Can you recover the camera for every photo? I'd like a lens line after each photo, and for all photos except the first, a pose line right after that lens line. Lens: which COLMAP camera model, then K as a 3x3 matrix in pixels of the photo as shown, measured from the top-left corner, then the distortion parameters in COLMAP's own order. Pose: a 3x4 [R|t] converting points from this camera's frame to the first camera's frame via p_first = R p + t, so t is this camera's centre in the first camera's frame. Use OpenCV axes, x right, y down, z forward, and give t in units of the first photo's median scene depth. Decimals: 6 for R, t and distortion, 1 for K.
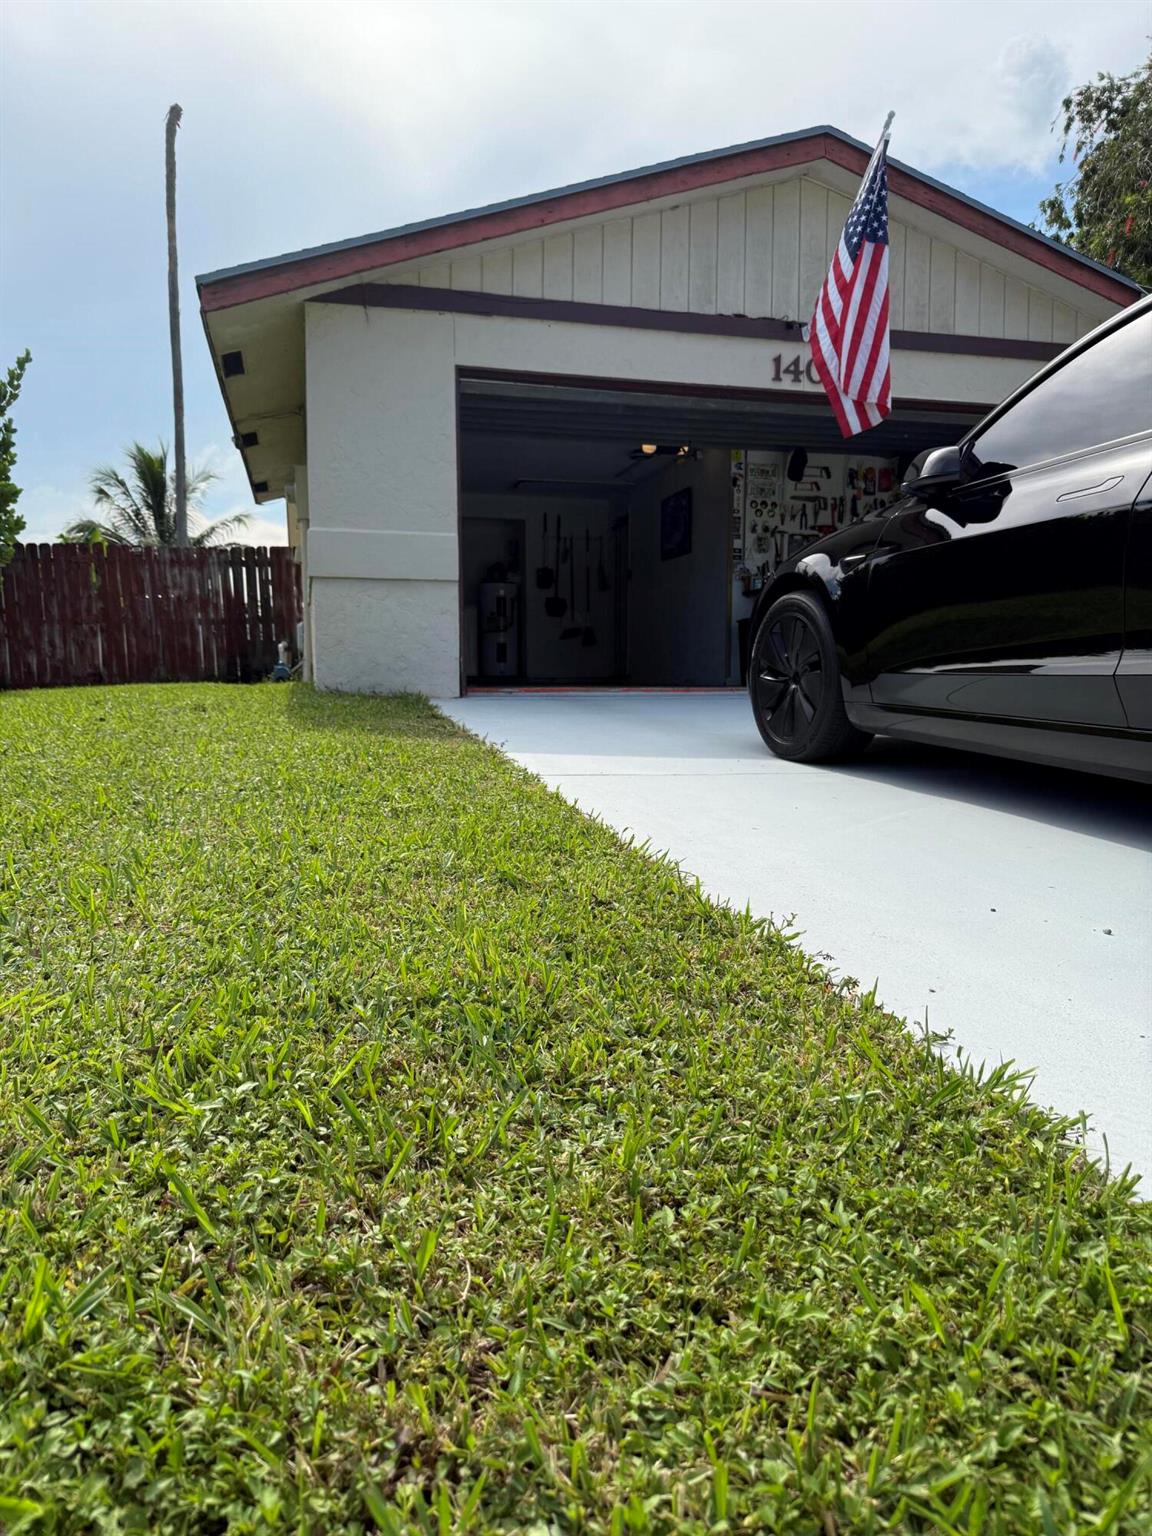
lens RADIAL K [[1085.8, 0, 569.4], [0, 1085.8, 765.6], [0, 0, 1]] dist [0.027565, -0.033095]
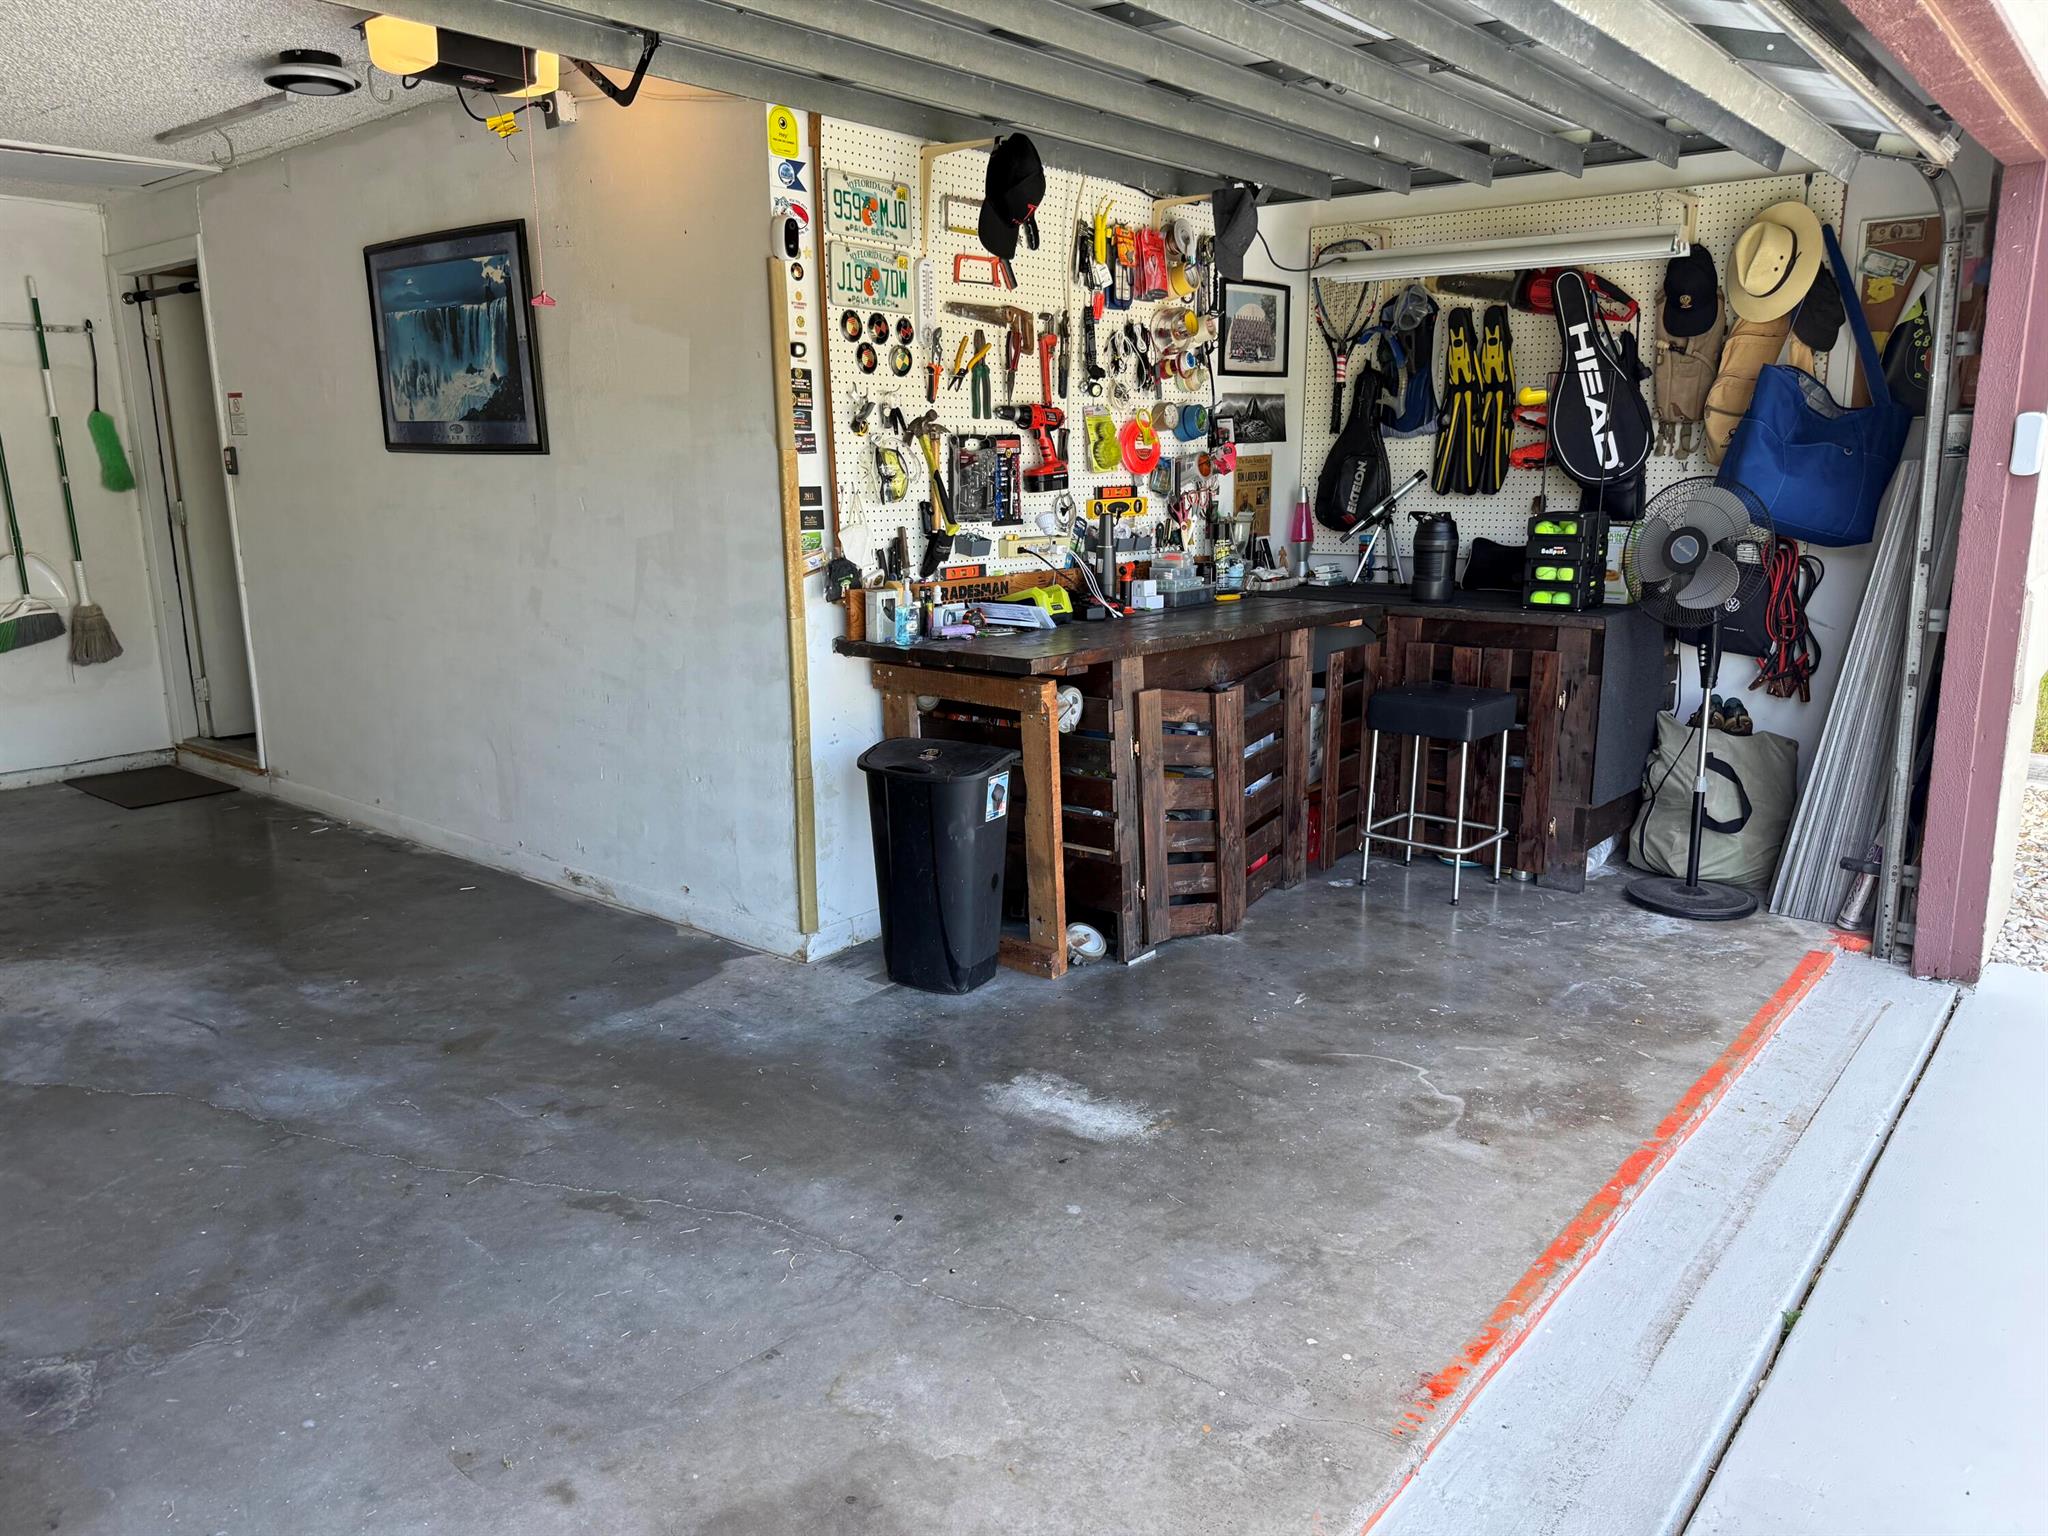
lens RADIAL K [[1447.8, 0, 1022.9], [0, 1447.8, 780.7], [0, 0, 1]] dist [0.027565, -0.033095]
pose [[0.800881, -0.129881, 0.584568, -0.027232], [0.049936, 0.987281, 0.150942, -0.179276], [-0.596738, -0.091695, 0.797180, 0.667214]]
